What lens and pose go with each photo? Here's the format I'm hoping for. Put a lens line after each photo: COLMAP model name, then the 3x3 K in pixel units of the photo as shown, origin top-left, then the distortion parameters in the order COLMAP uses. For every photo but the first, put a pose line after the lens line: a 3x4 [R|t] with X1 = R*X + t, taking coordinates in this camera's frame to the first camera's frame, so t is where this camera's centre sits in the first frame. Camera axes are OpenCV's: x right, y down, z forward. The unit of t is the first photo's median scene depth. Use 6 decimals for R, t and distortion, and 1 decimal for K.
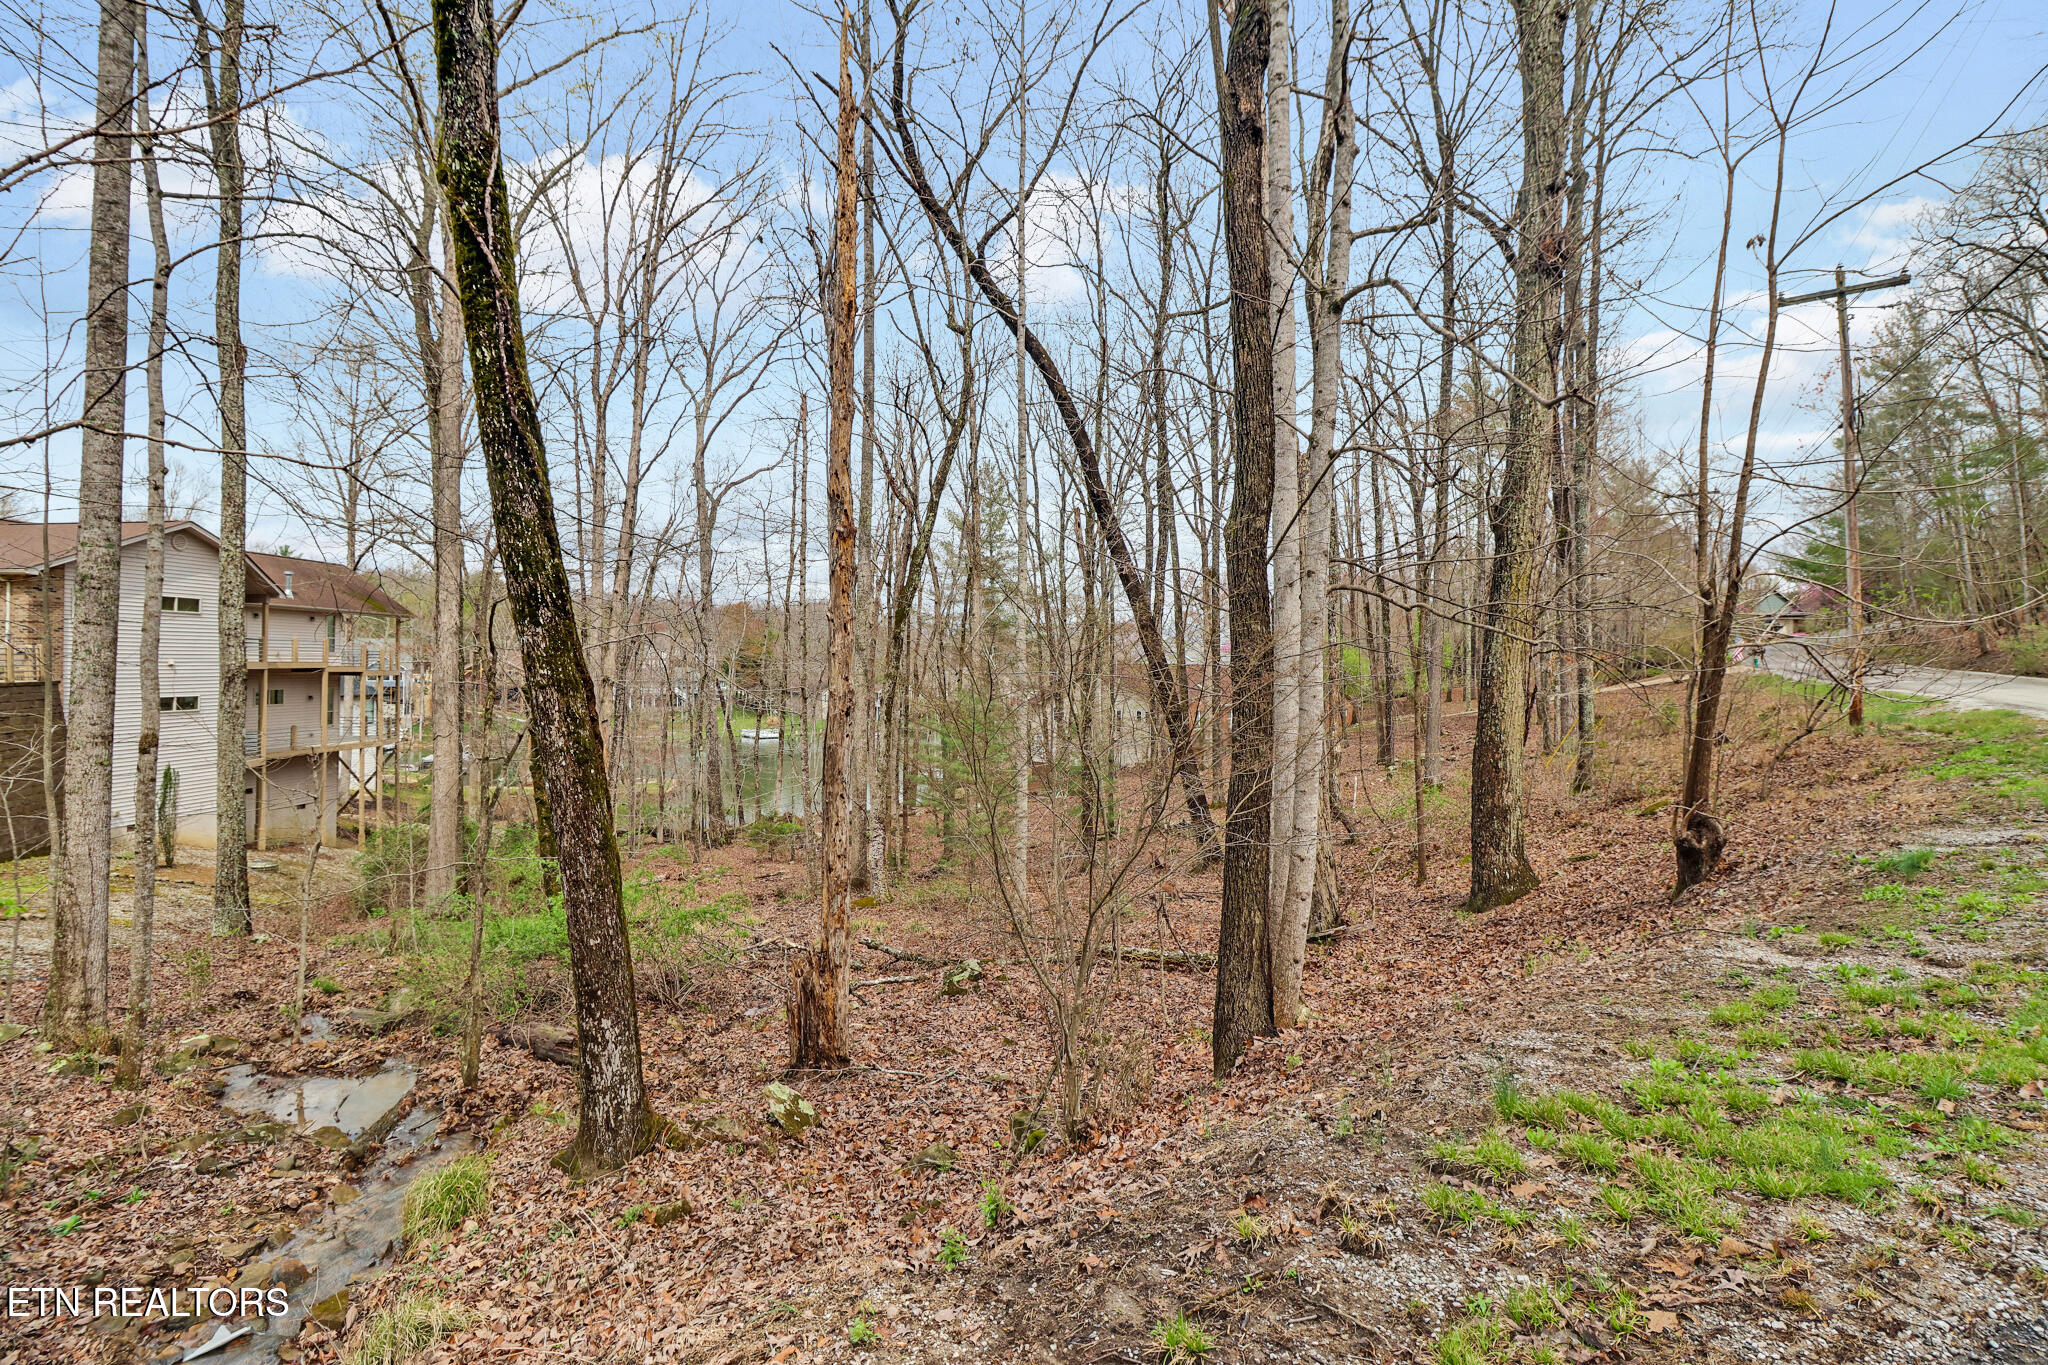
lens RADIAL K [[949.5, 0, 1023.5], [0, 949.5, 647.4], [0, 0, 1]] dist [0.002344, -0.013608]
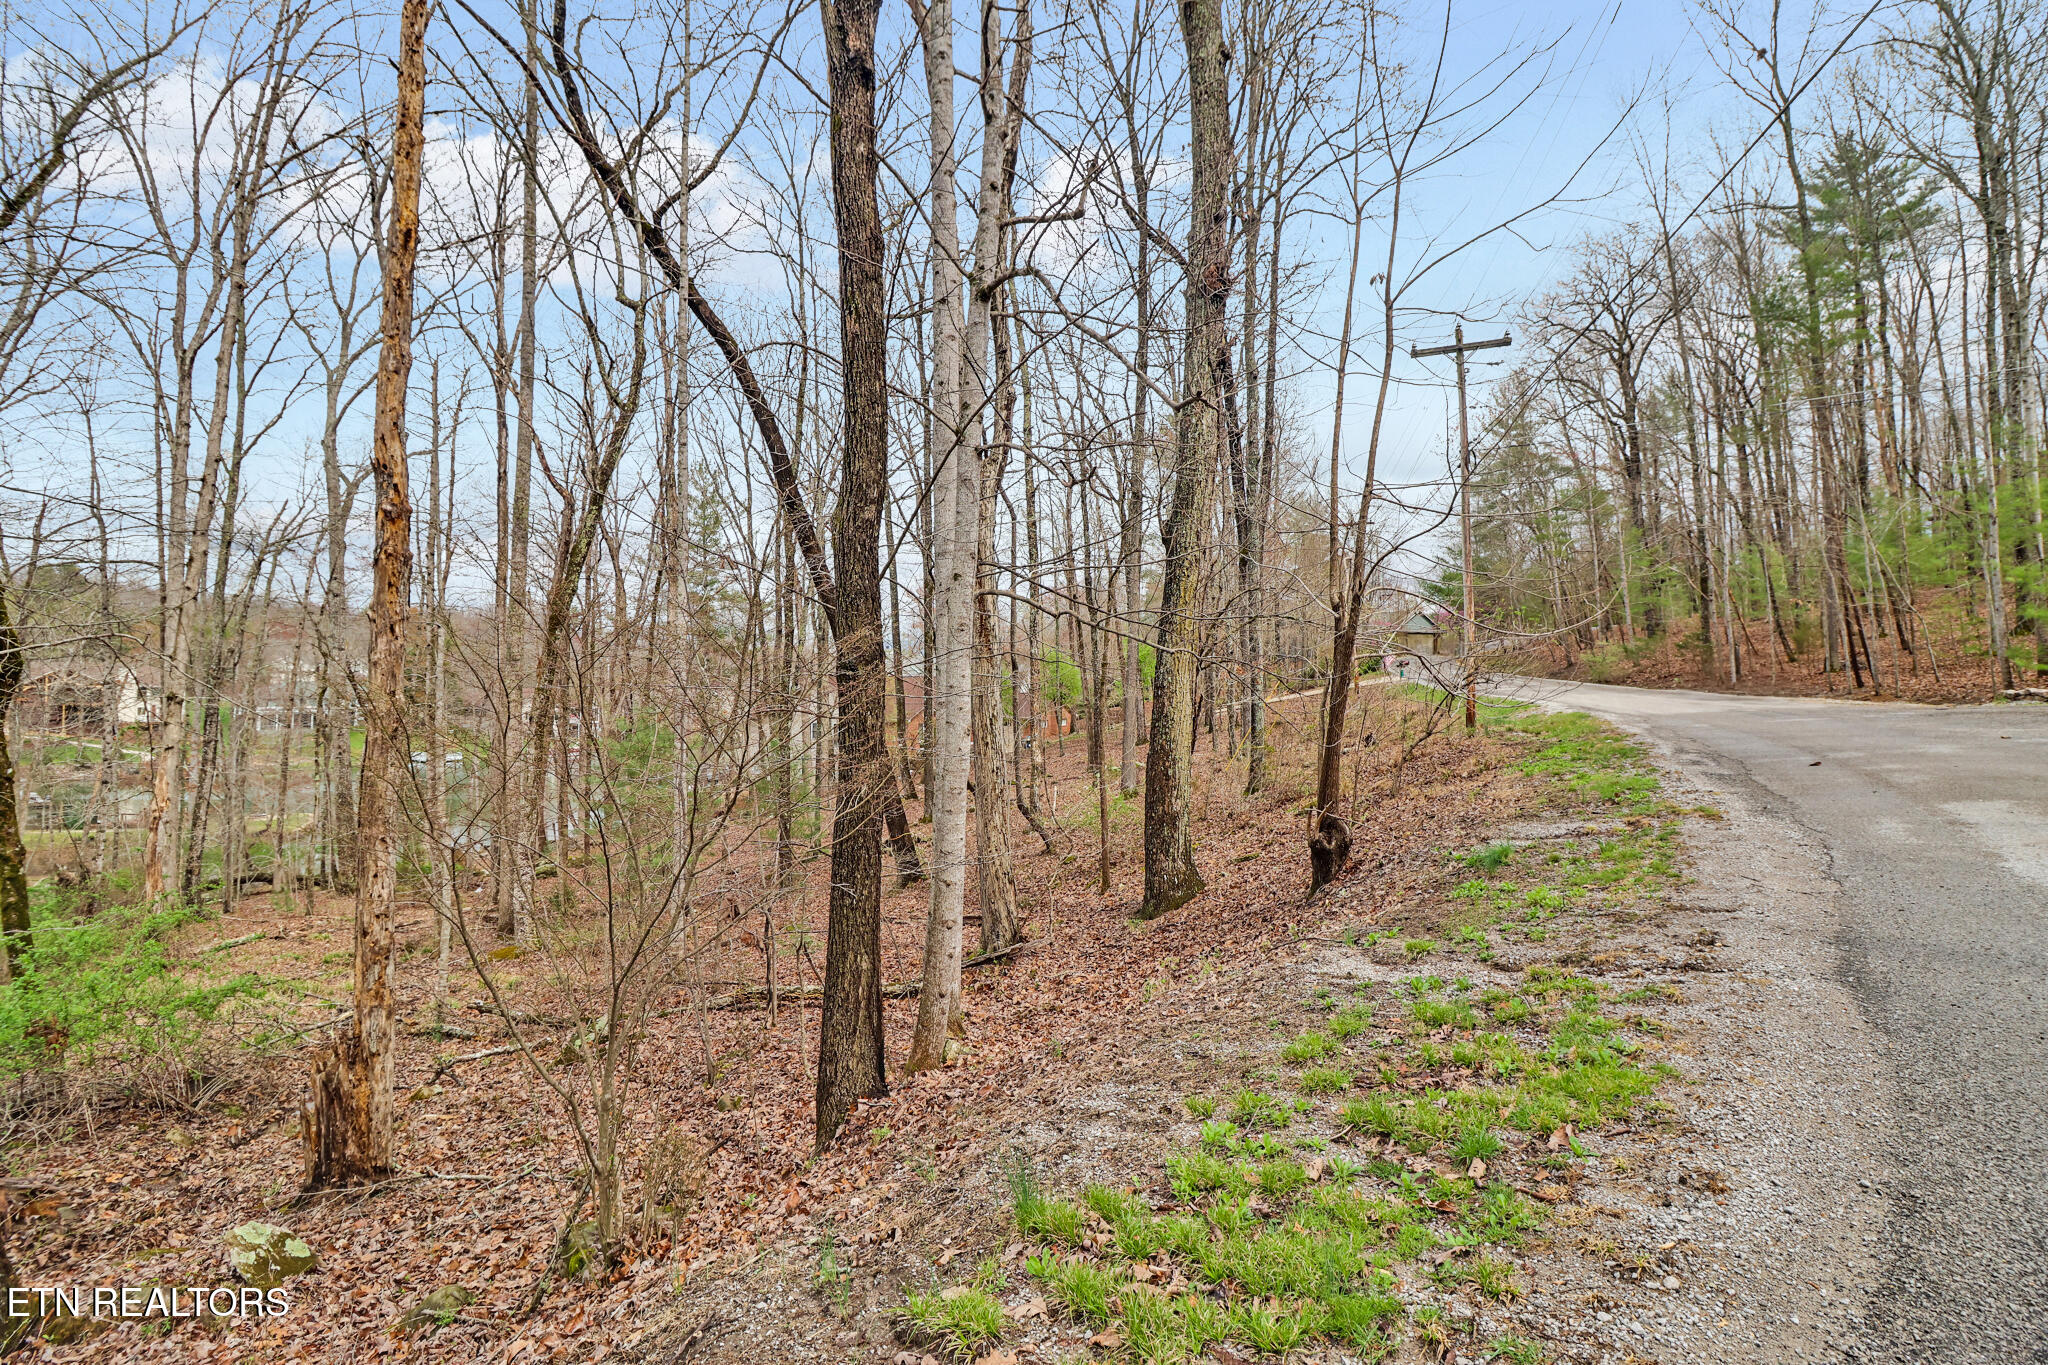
lens RADIAL K [[949.5, 0, 1023.5], [0, 949.5, 647.4], [0, 0, 1]] dist [0.002344, -0.013608]
pose [[0.962985, 0.004880, 0.269511, 0.090362], [-0.001403, 0.999913, -0.013089, 0.003000], [-0.269552, 0.012226, 0.962908, 0.067473]]
